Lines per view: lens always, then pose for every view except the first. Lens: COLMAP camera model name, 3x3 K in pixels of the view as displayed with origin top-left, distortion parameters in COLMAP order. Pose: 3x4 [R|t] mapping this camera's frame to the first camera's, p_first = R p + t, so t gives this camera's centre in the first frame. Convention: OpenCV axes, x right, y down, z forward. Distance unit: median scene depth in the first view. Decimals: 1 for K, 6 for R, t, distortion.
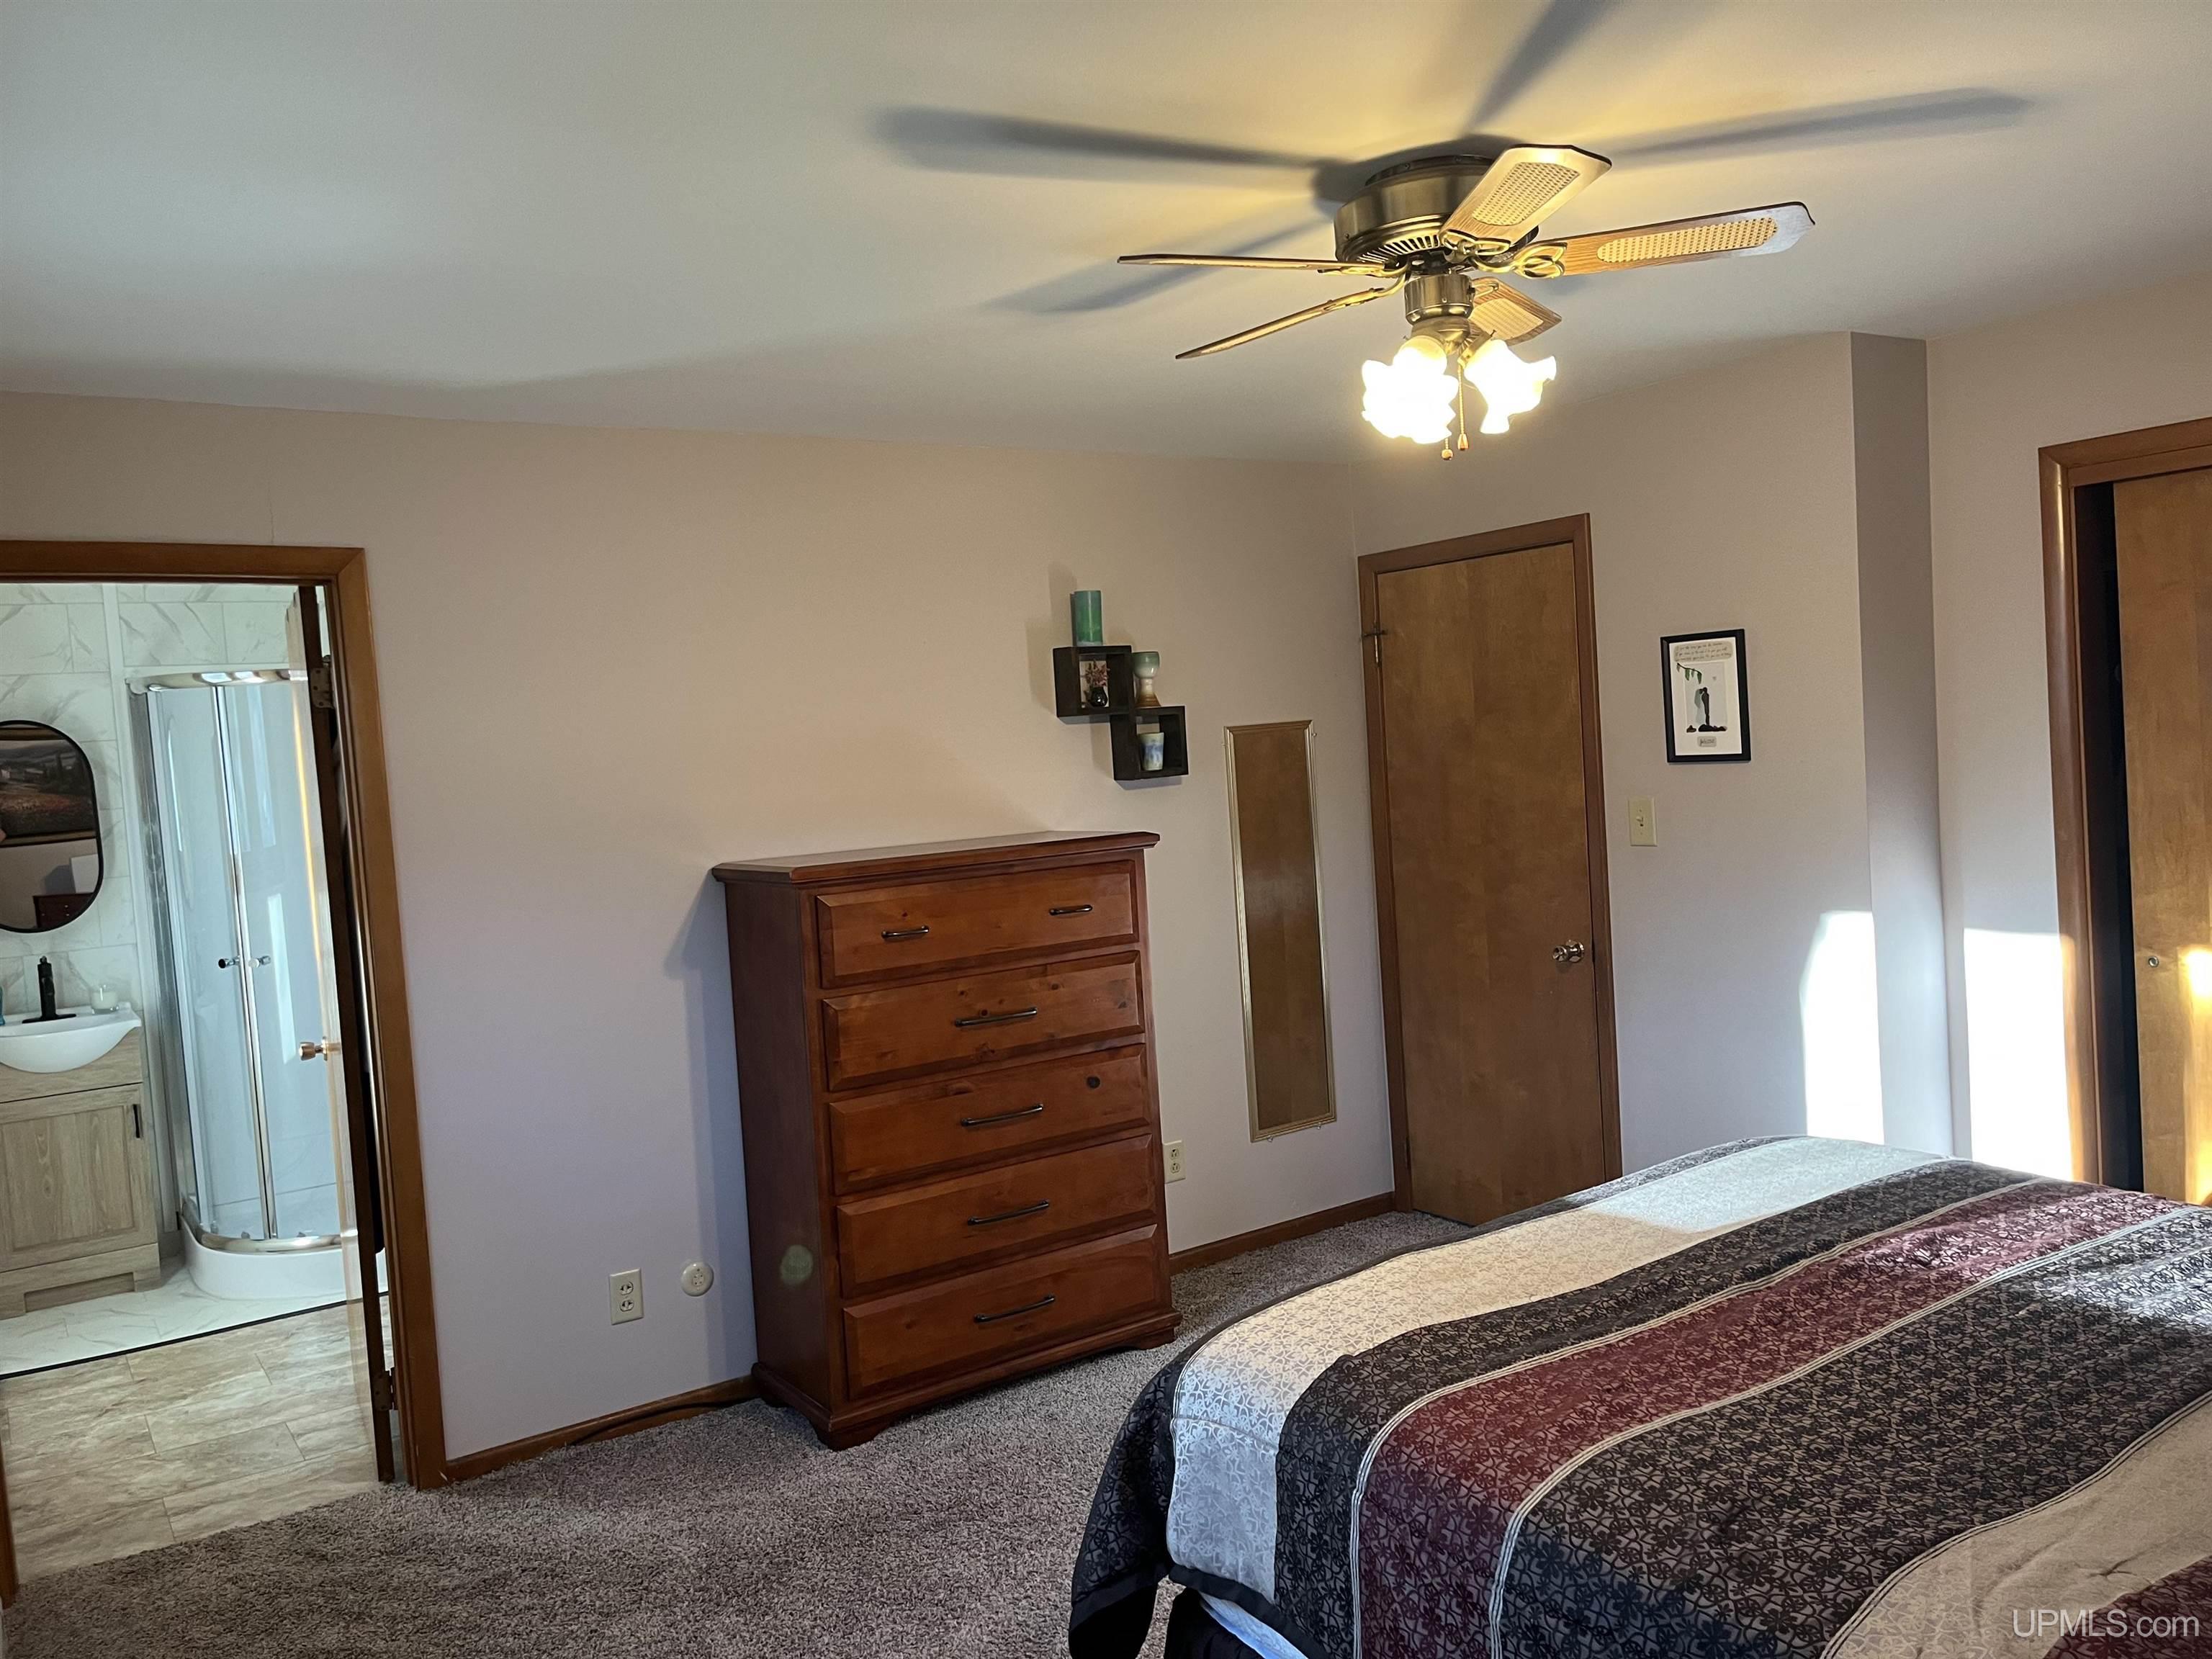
lens RADIAL K [[1695.0, 0, 1120.3], [0, 1695.0, 808.9], [0, 0, 1]] dist [0.033480, -0.056880]
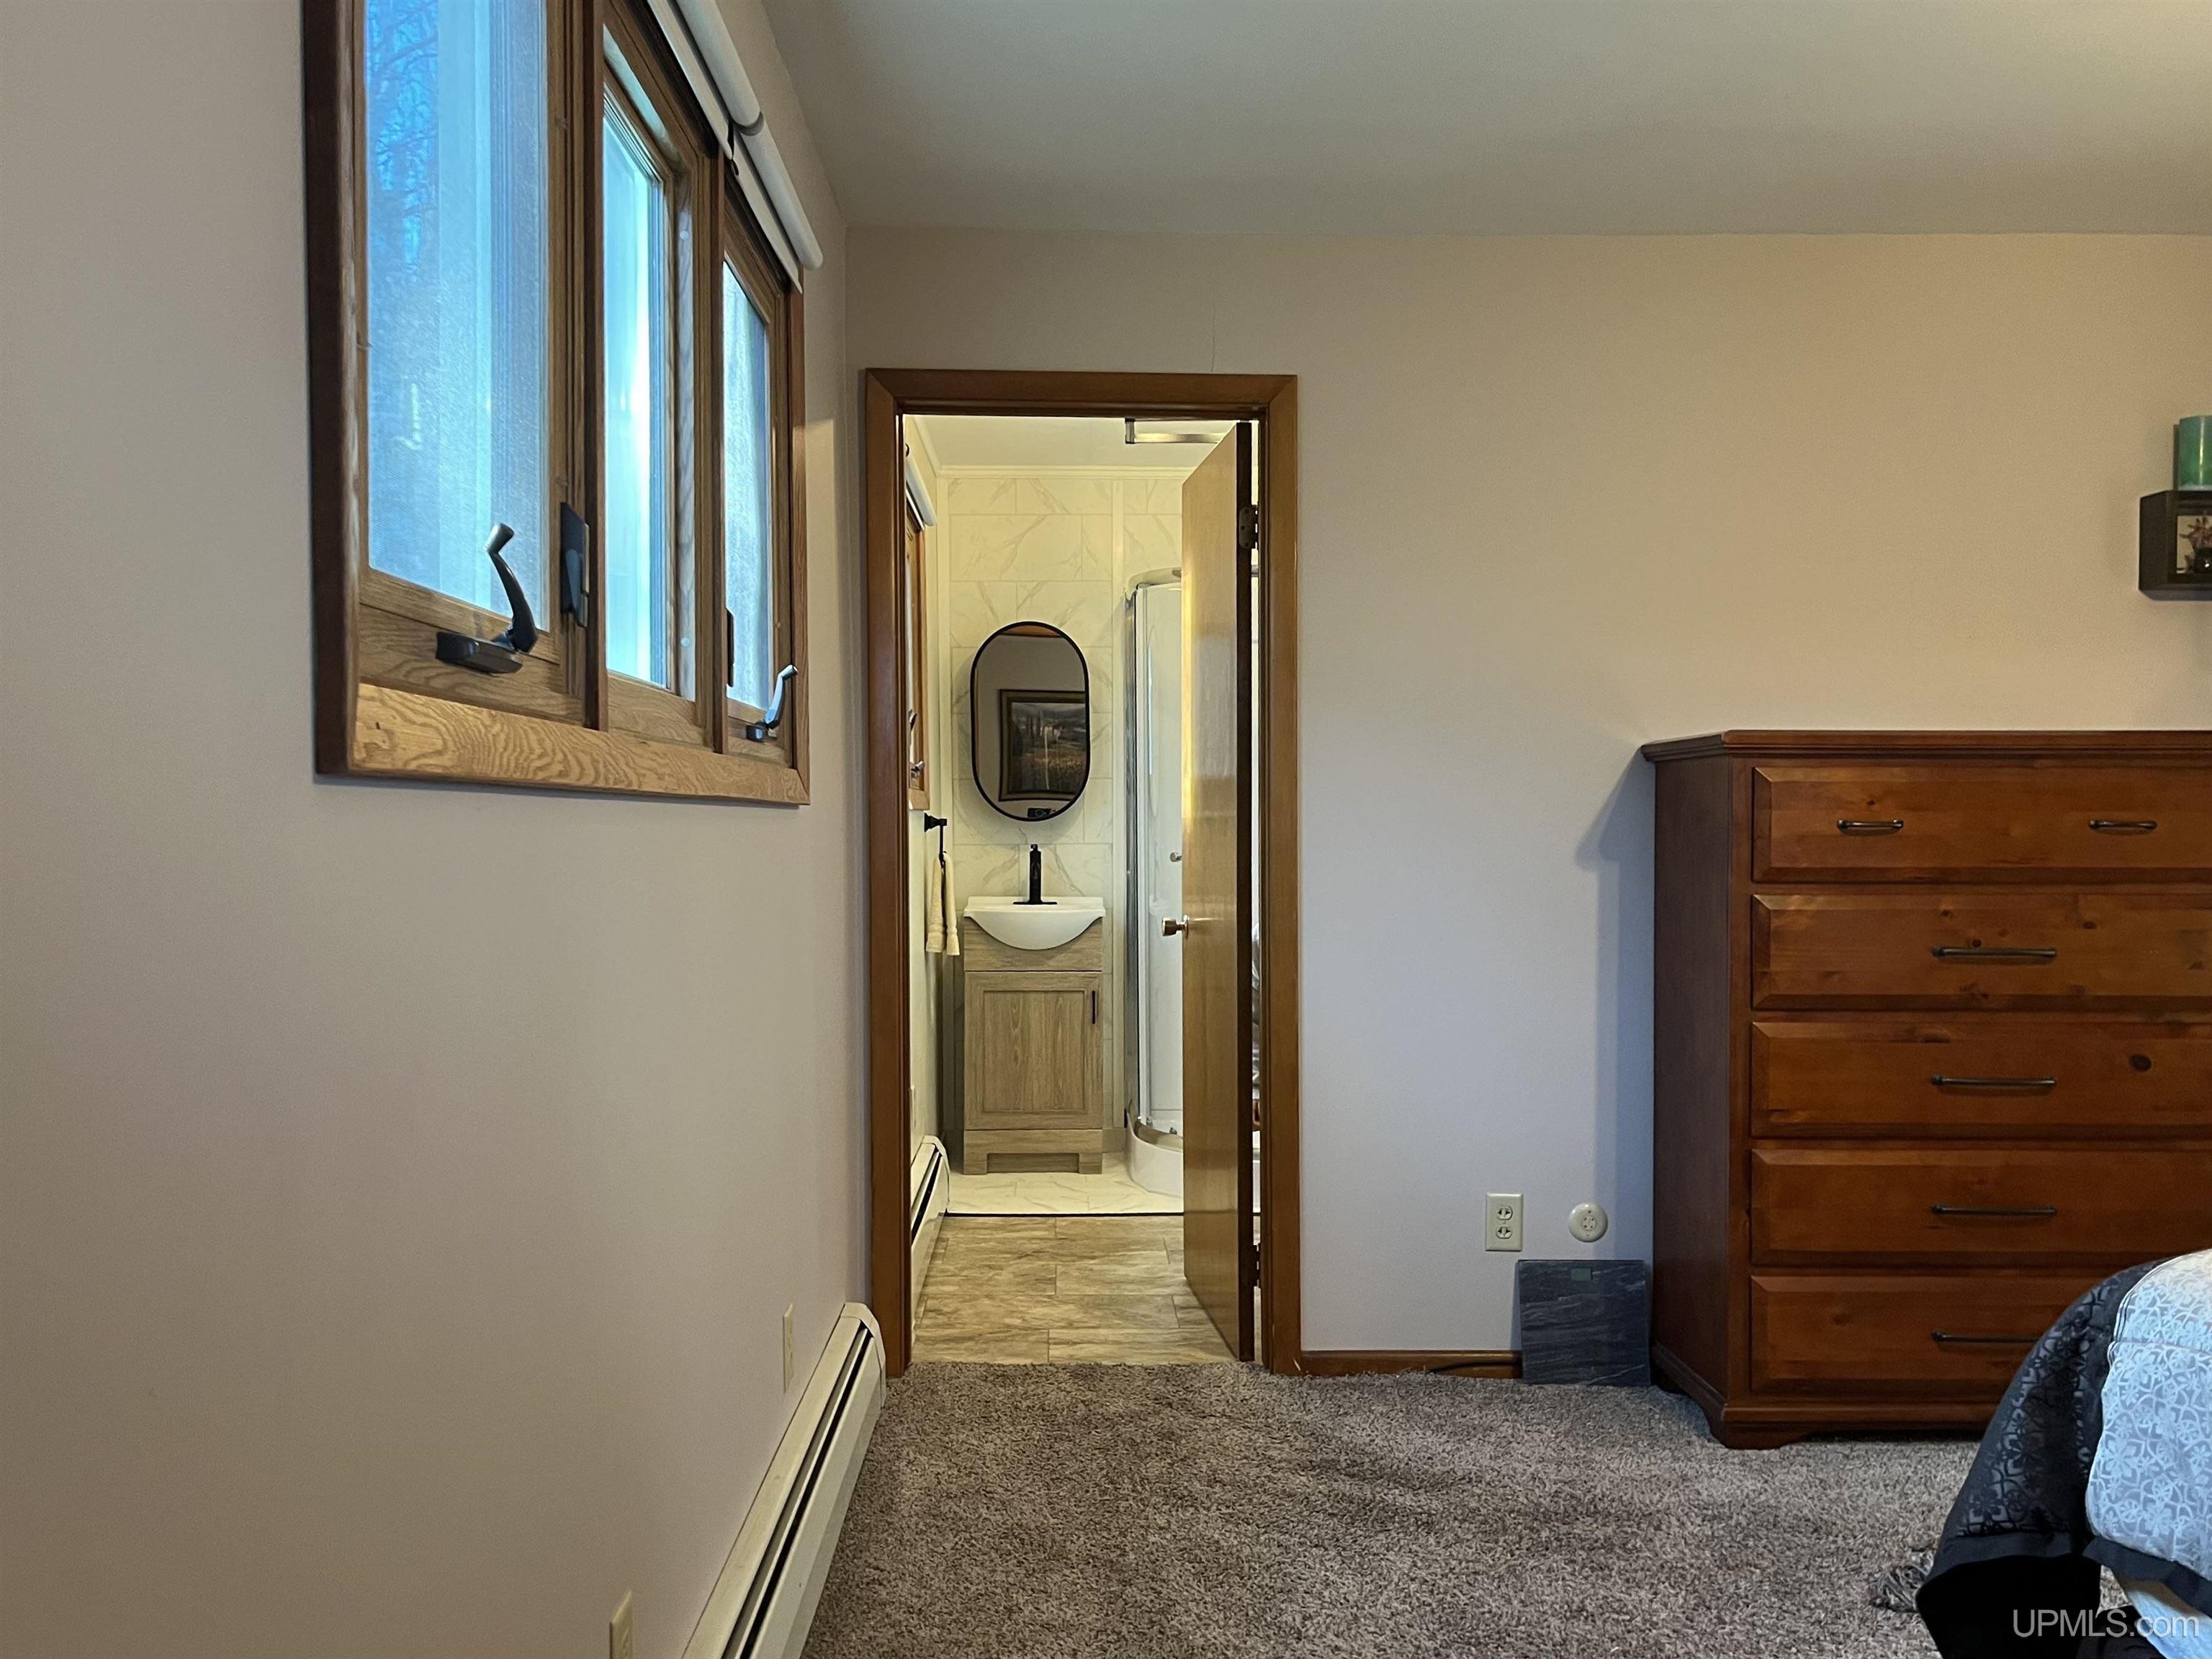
lens RADIAL K [[1876.6, 0, 1116.5], [0, 1876.6, 852.0], [0, 0, 1]] dist [0.064284, -0.015222]
pose [[0.836639, 0.070149, -0.543244, 0.059078], [-0.079761, 0.996797, 0.005879, 0.104868], [0.541916, 0.038411, 0.839554, 0.060879]]
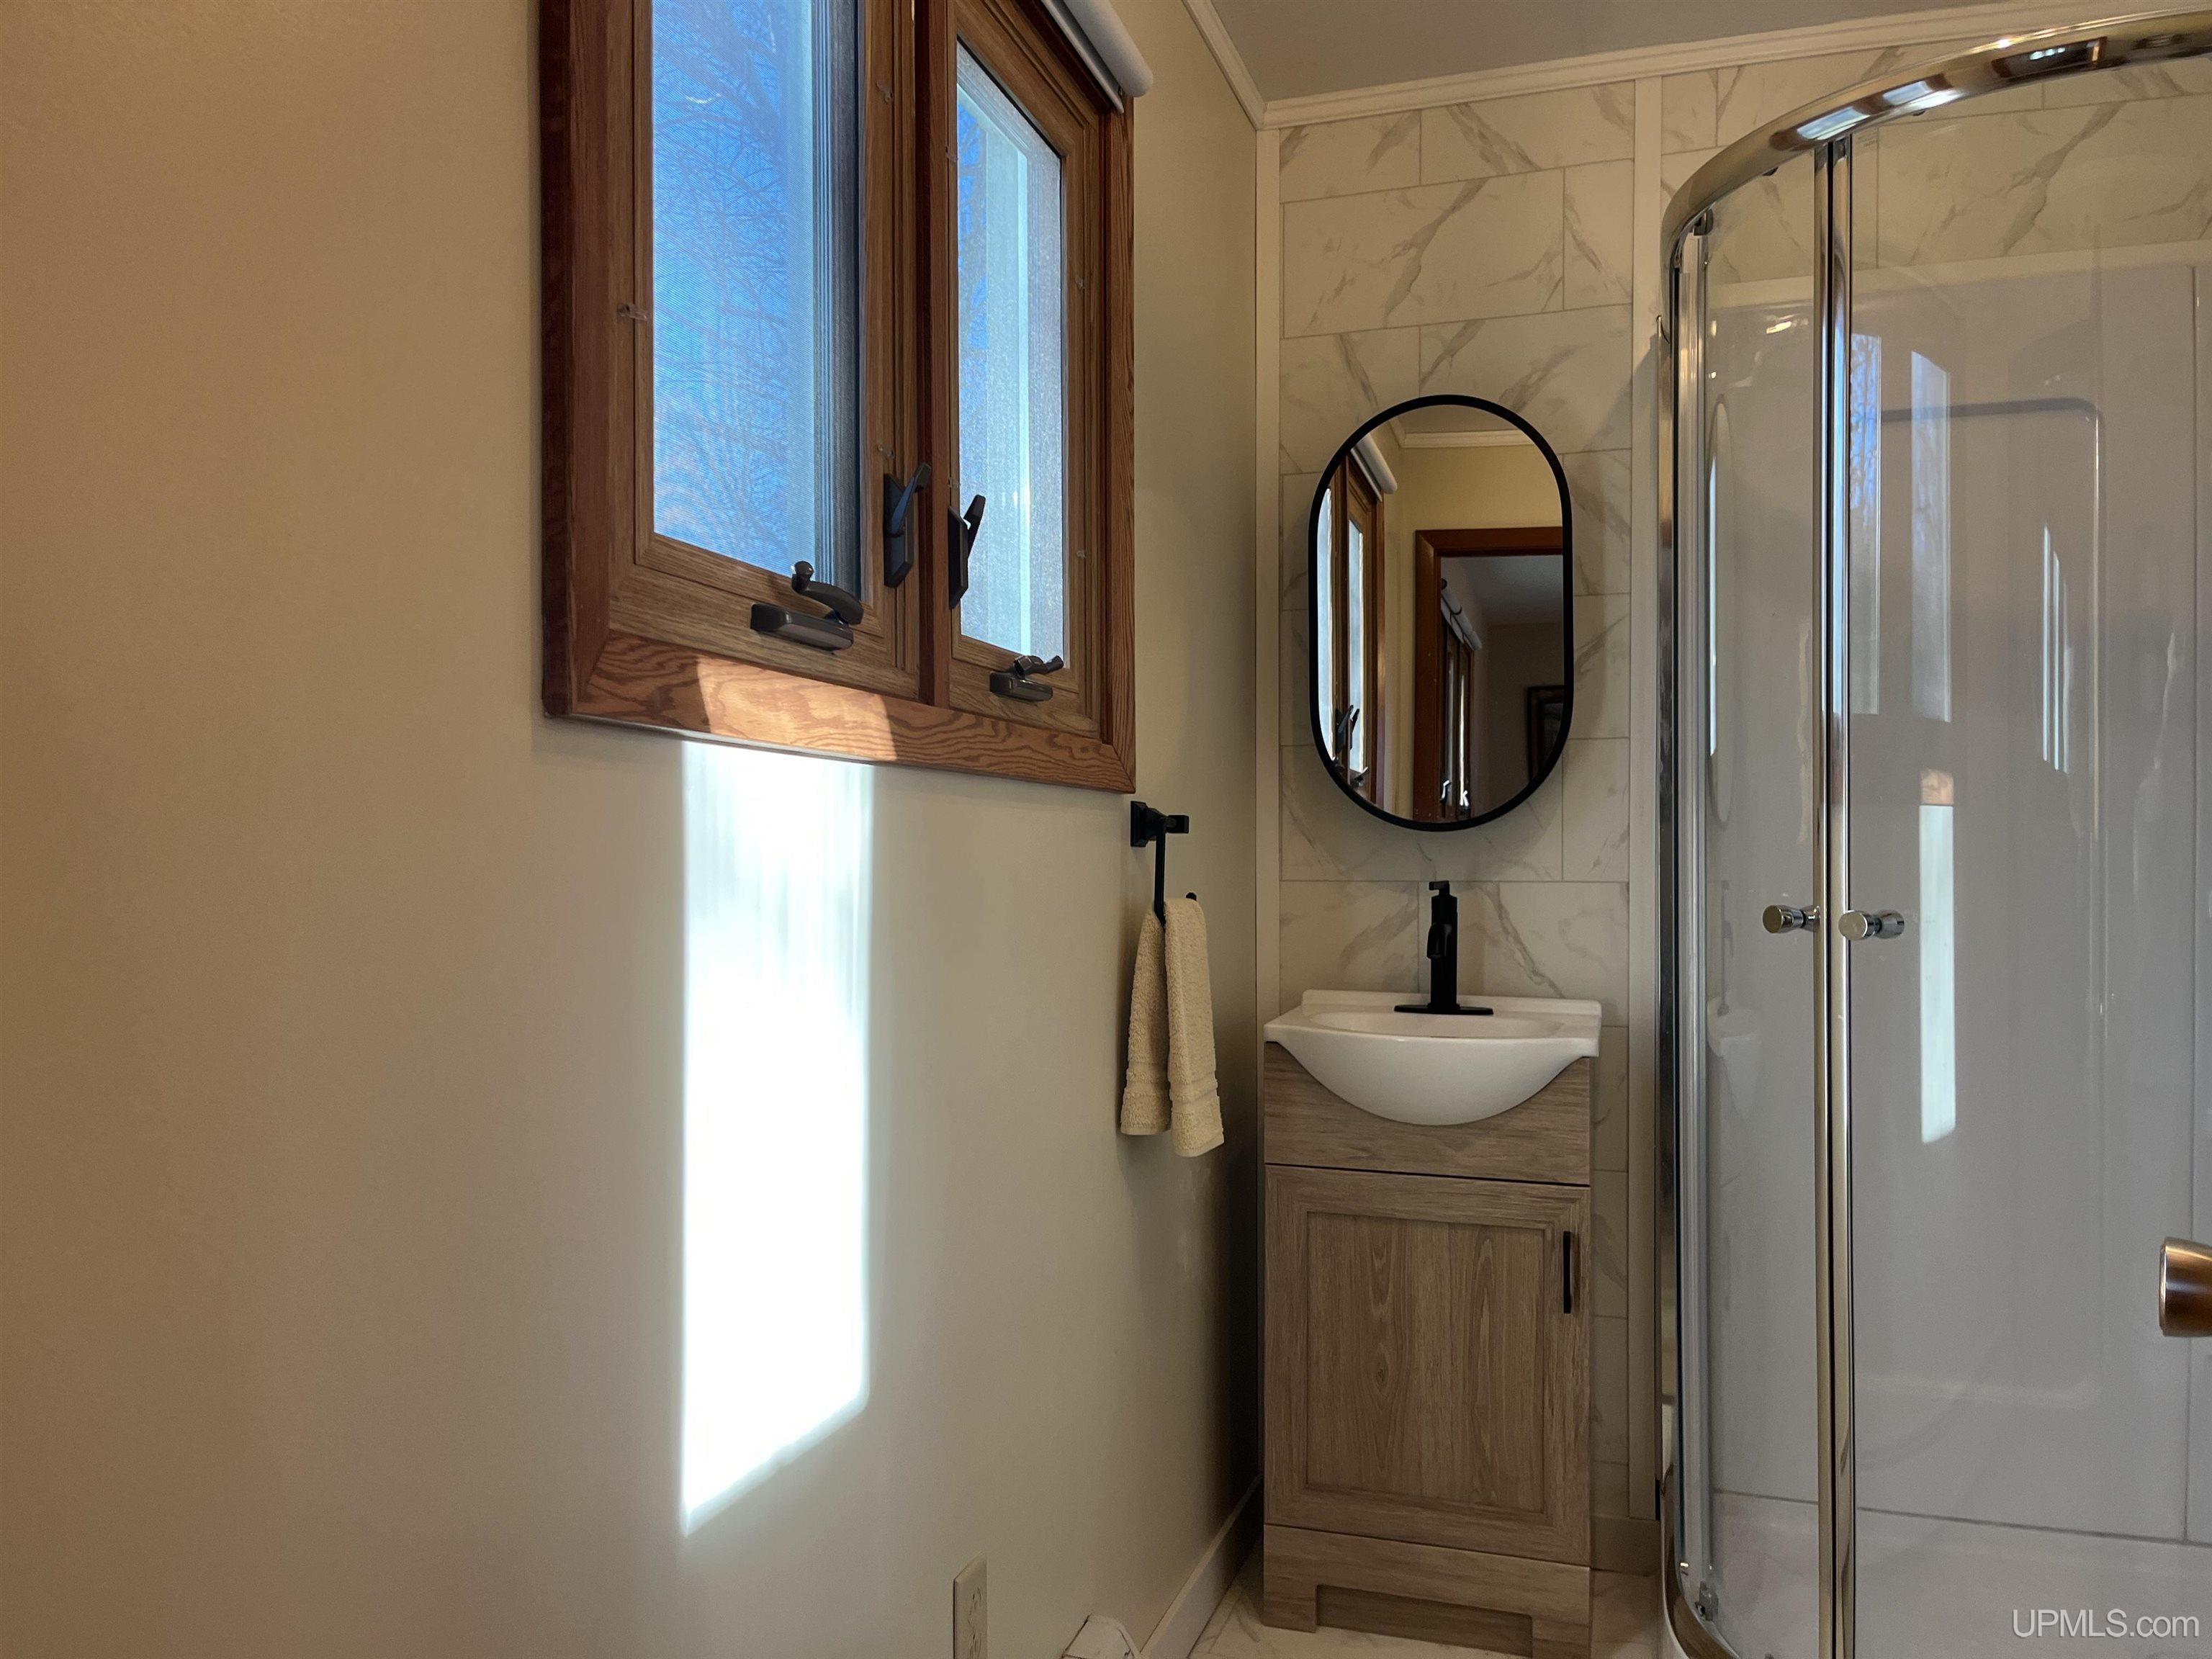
lens RADIAL K [[1695.0, 0, 1101.4], [0, 1695.0, 838.4], [0, 0, 1]] dist [0.033480, -0.056880]
pose [[0.601285, 0.058035, -0.796925, -0.400870], [-0.085905, 0.996273, 0.007737, 0.103512], [0.794404, 0.063808, 0.604029, 0.821742]]
